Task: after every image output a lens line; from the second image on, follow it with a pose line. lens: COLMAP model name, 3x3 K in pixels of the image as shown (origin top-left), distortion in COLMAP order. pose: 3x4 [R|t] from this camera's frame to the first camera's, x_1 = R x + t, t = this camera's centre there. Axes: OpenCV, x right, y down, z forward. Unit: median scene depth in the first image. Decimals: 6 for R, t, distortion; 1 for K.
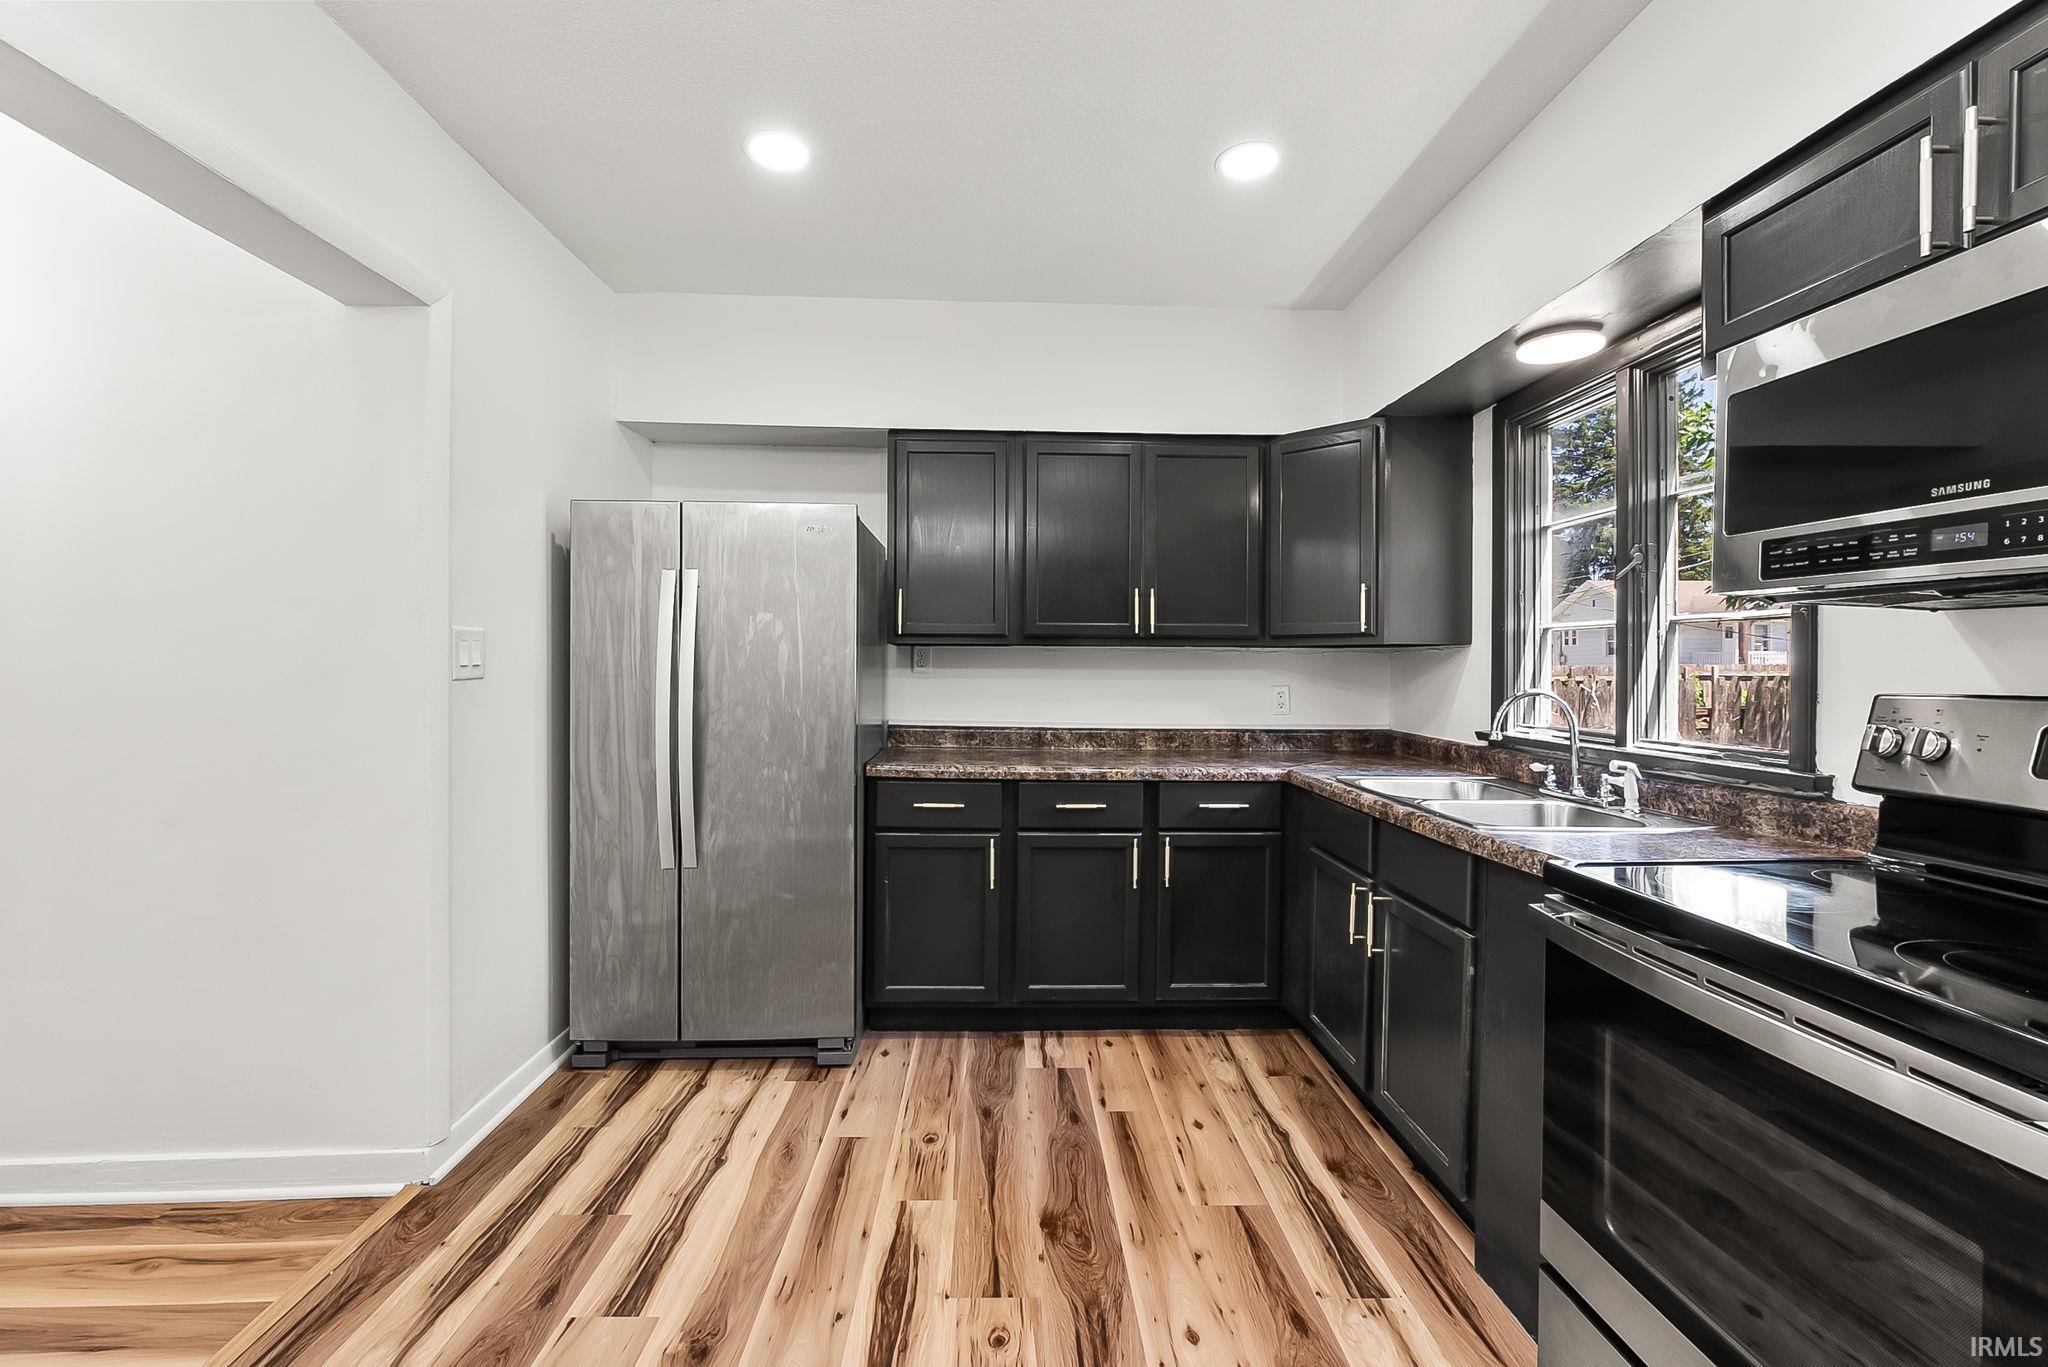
lens RADIAL K [[866.8, 0, 1024.1], [0, 866.8, 671.7], [0, 0, 1]] dist [-0.006624, -0.000611]
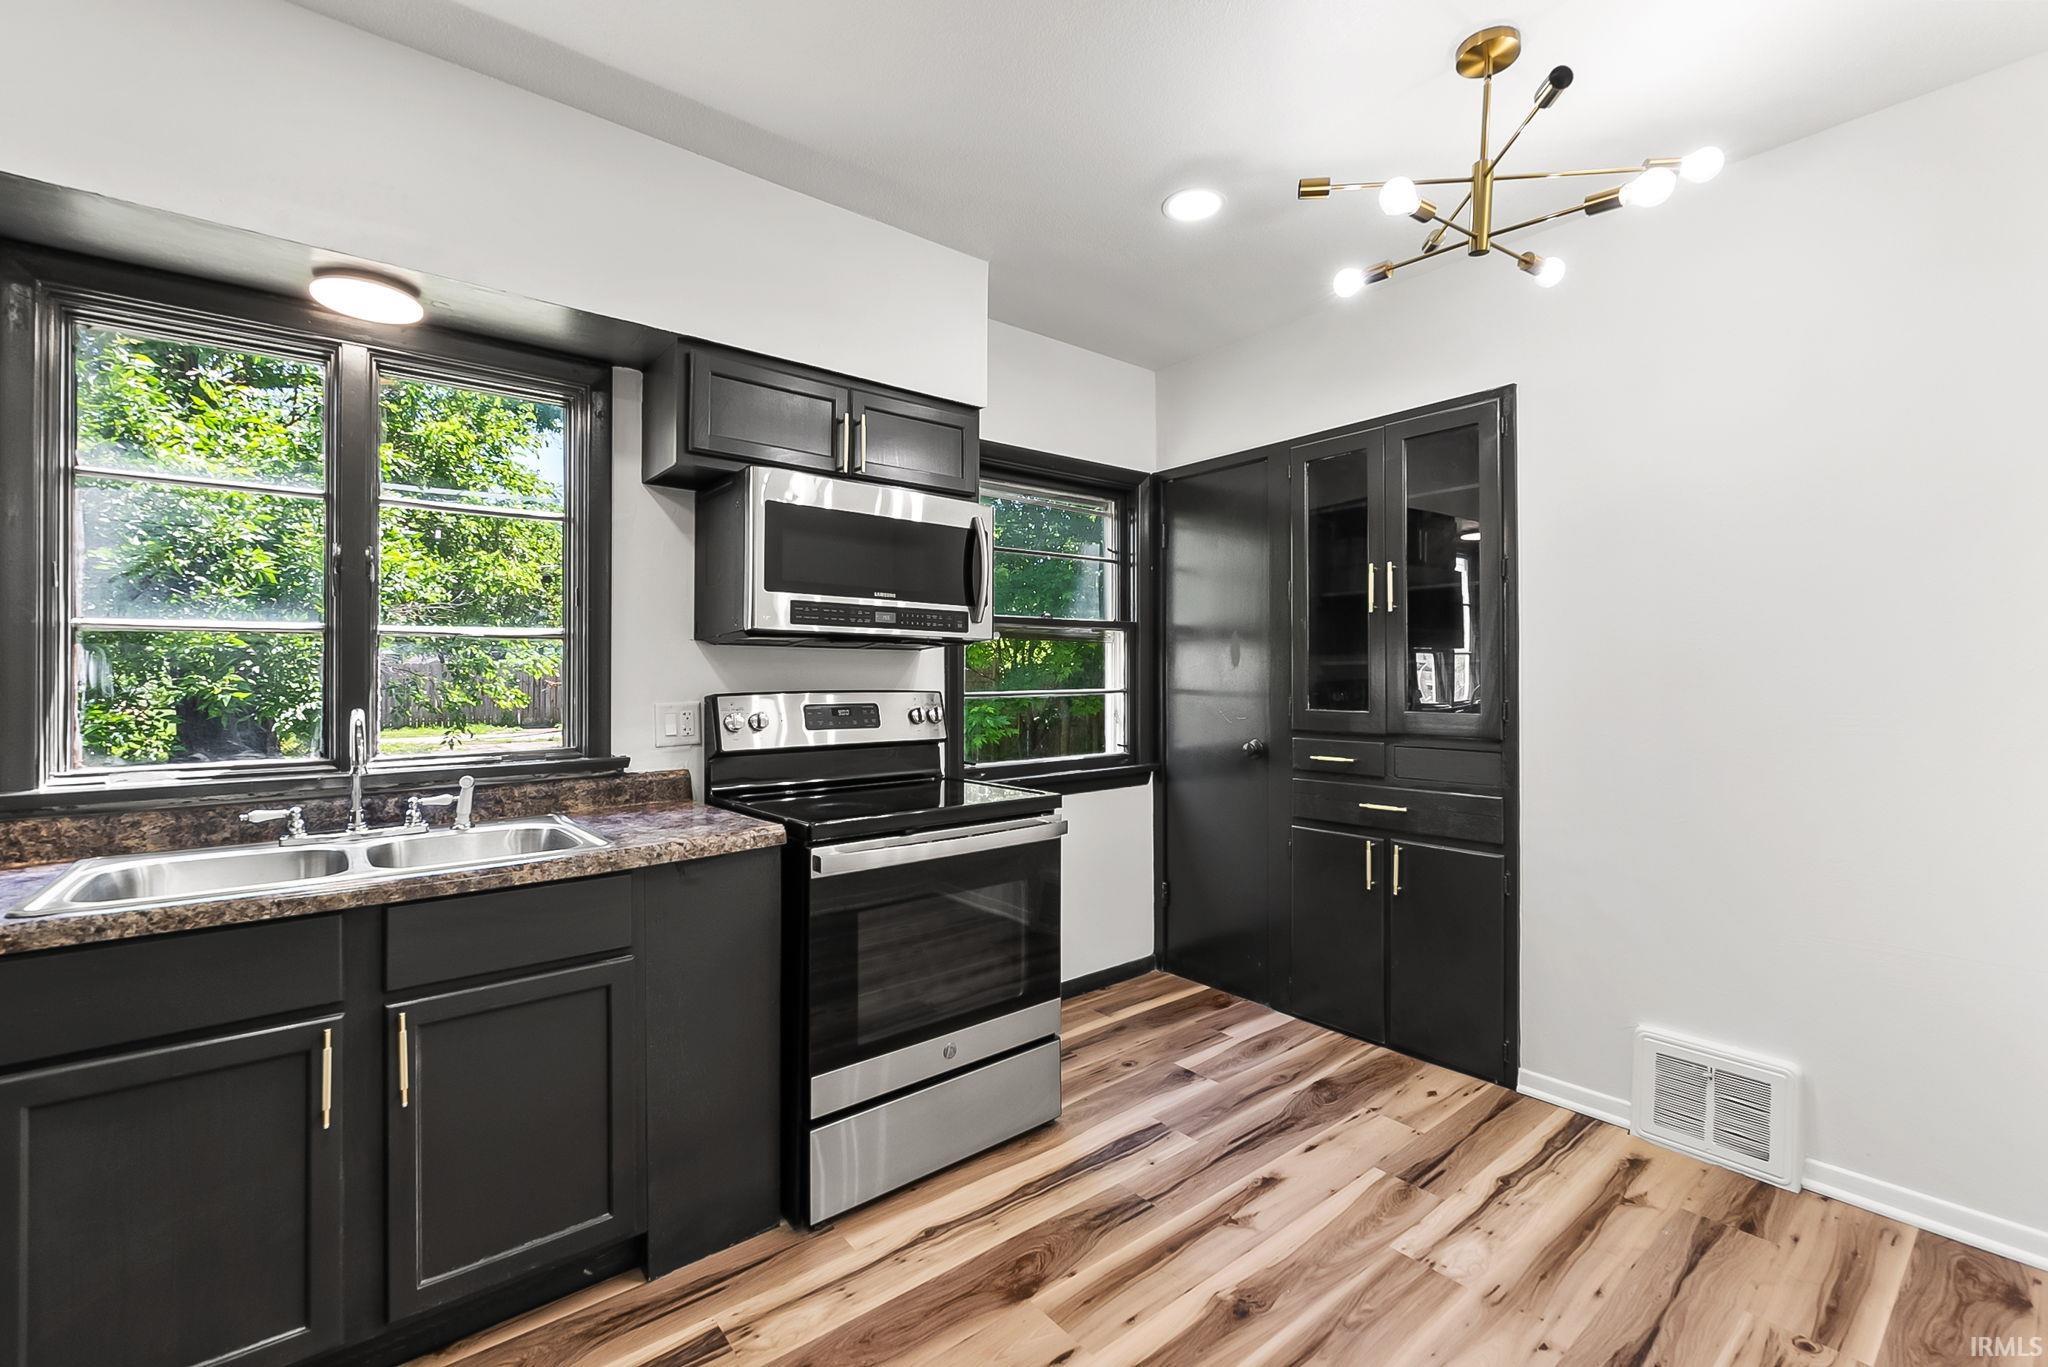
lens RADIAL K [[866.8, 0, 1024.1], [0, 866.8, 671.7], [0, 0, 1]] dist [-0.006624, -0.000611]
pose [[-0.604039, 0.001285, 0.796954, -0.376383], [0.008614, 0.999951, 0.004917, -0.011149], [-0.796908, 0.009835, -0.604020, 0.873685]]
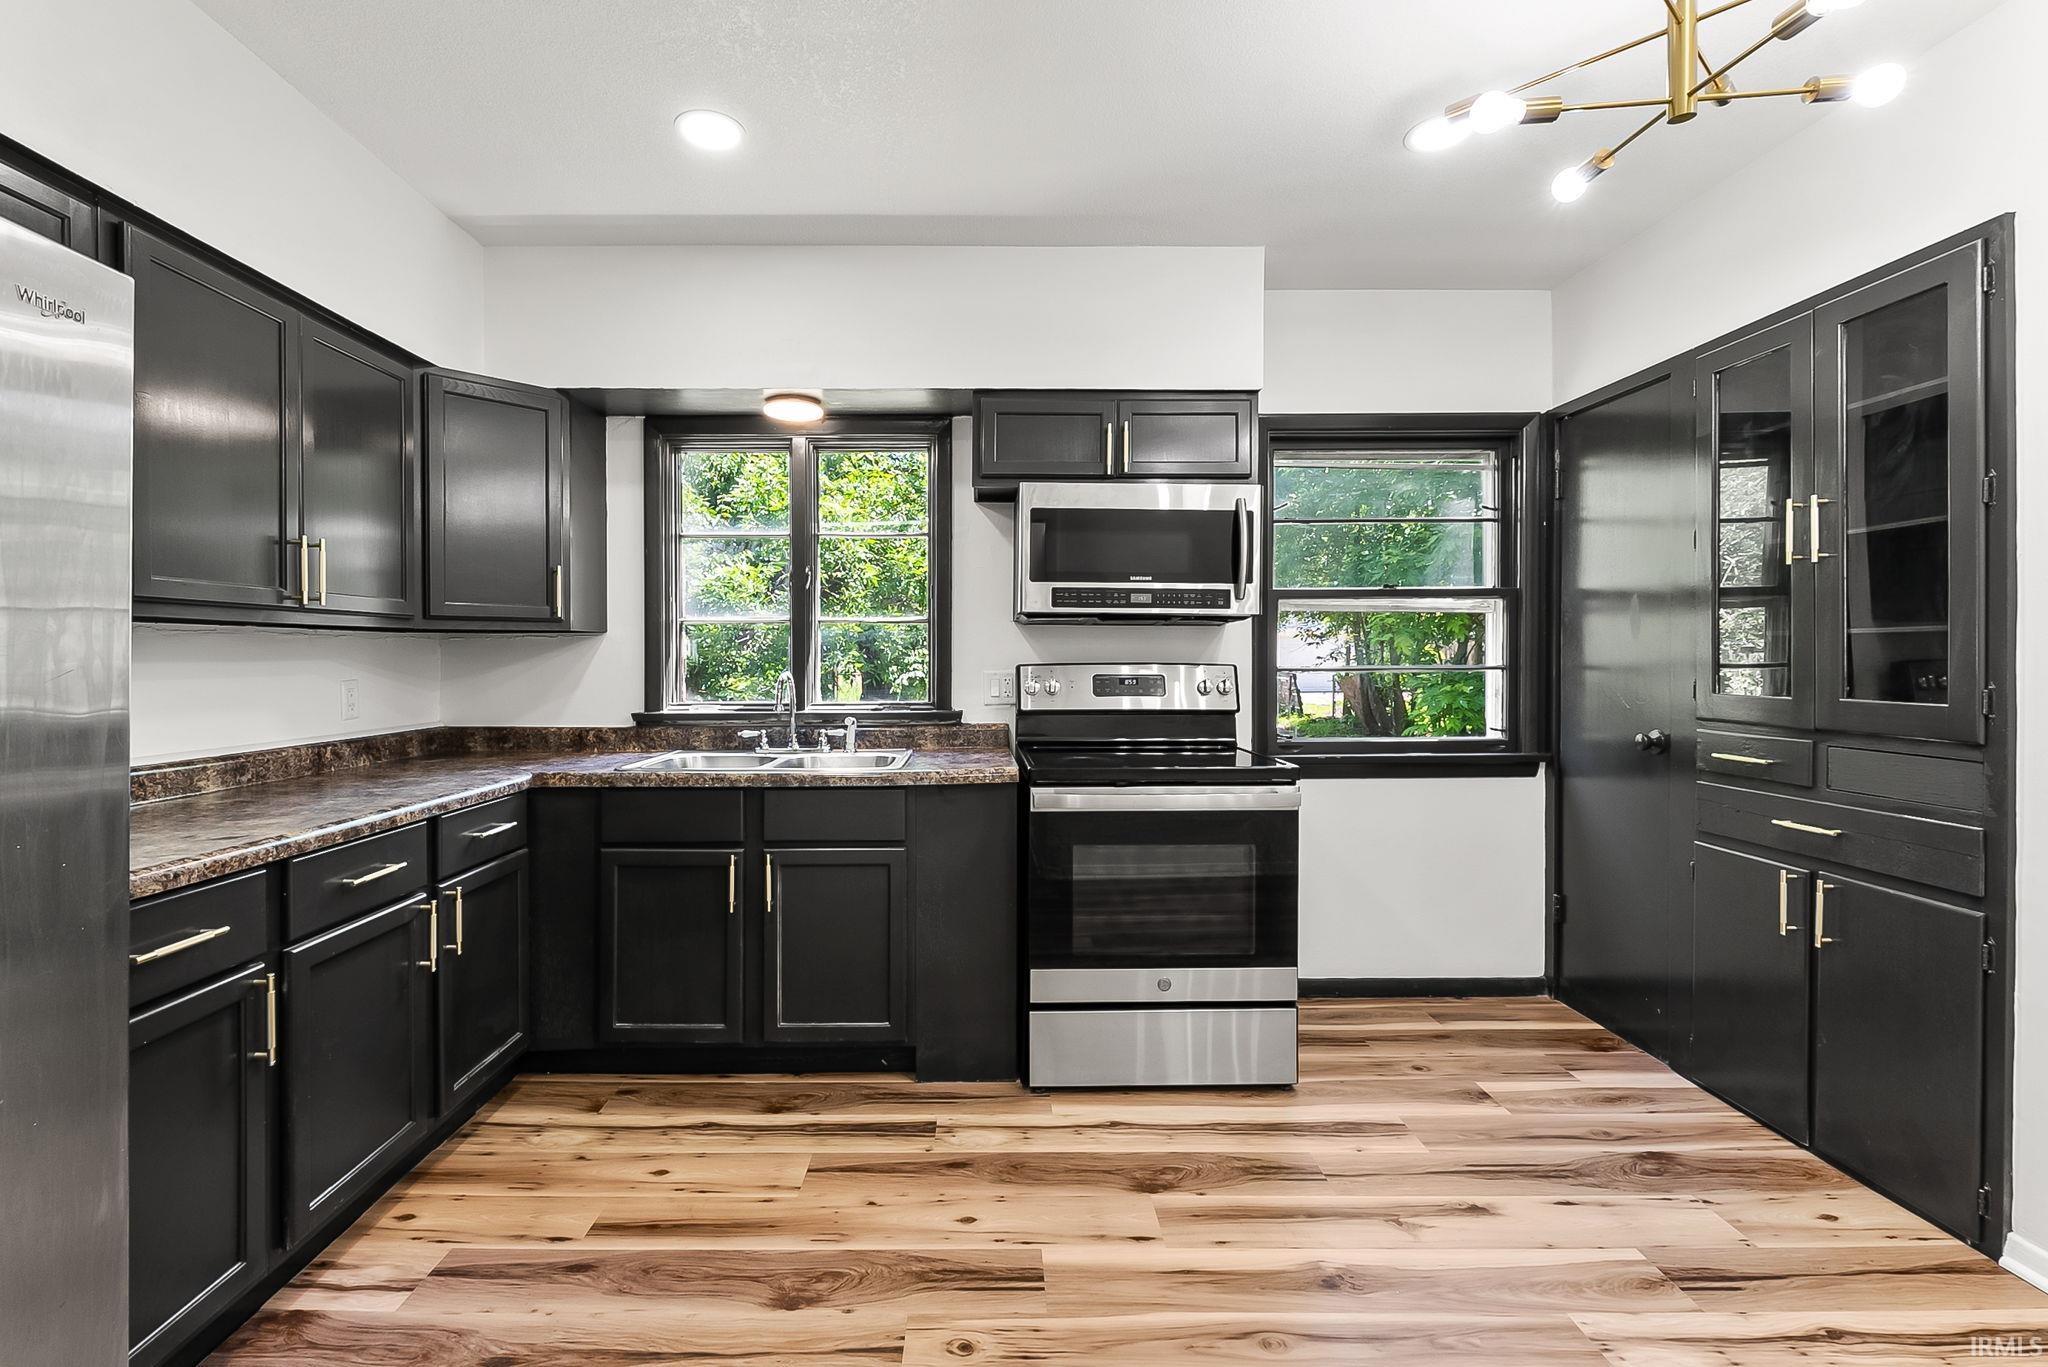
lens RADIAL K [[885.4, 0, 984.9], [0, 885.4, 656.4], [0, 0, 1]] dist [-0.006415, -0.000060]
pose [[0.031757, -0.007416, 0.999468, -0.631301], [0.012235, 0.999900, 0.007031, -0.005086], [-0.999421, 0.012005, 0.031844, 0.583416]]
